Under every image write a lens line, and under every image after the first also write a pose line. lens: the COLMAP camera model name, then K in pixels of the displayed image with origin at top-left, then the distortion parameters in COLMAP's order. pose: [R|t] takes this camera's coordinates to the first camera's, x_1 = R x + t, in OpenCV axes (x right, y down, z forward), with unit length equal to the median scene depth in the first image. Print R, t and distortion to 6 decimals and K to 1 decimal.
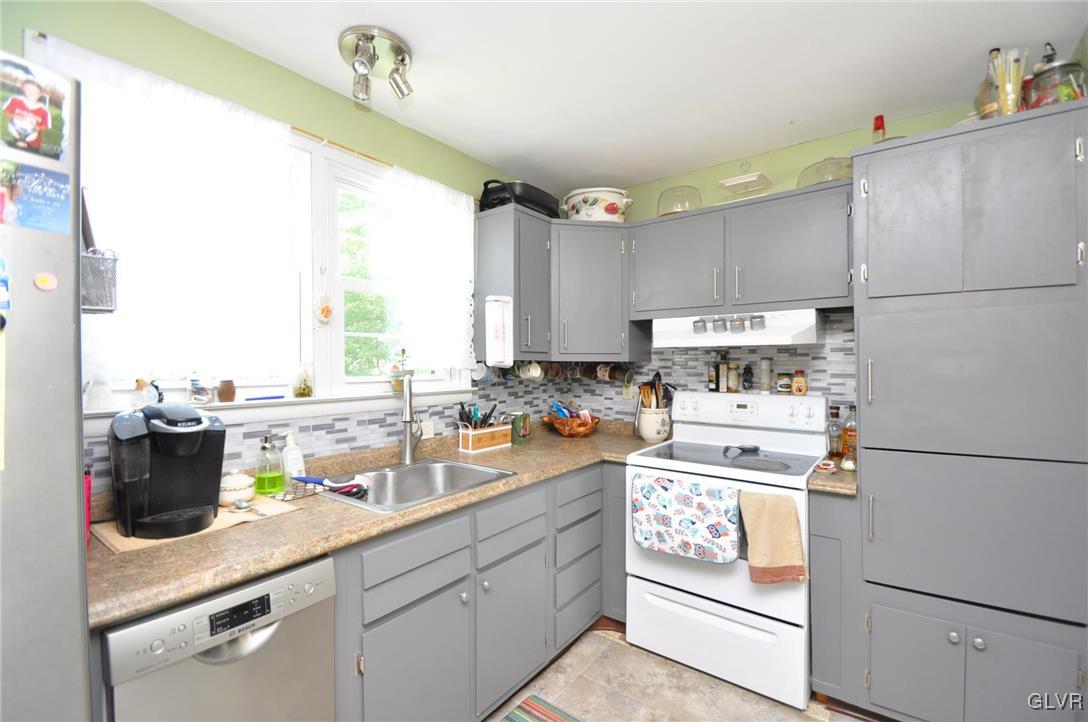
lens RADIAL K [[484.7, 0, 544.1], [0, 484.7, 360.6], [0, 0, 1]] dist [0.022335, -0.000562]
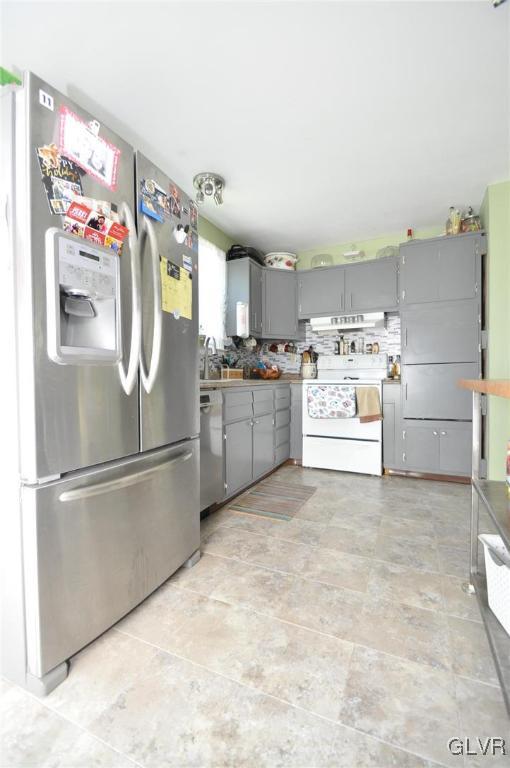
lens RADIAL K [[342.1, 0, 253.8], [0, 342.1, 384.3], [0, 0, 1]] dist [0.022335, -0.000562]
pose [[0.981087, -0.006308, 0.193465, -0.317613], [0.001442, 0.999679, 0.025283, 0.168644], [-0.193562, -0.024526, 0.980781, -0.416984]]
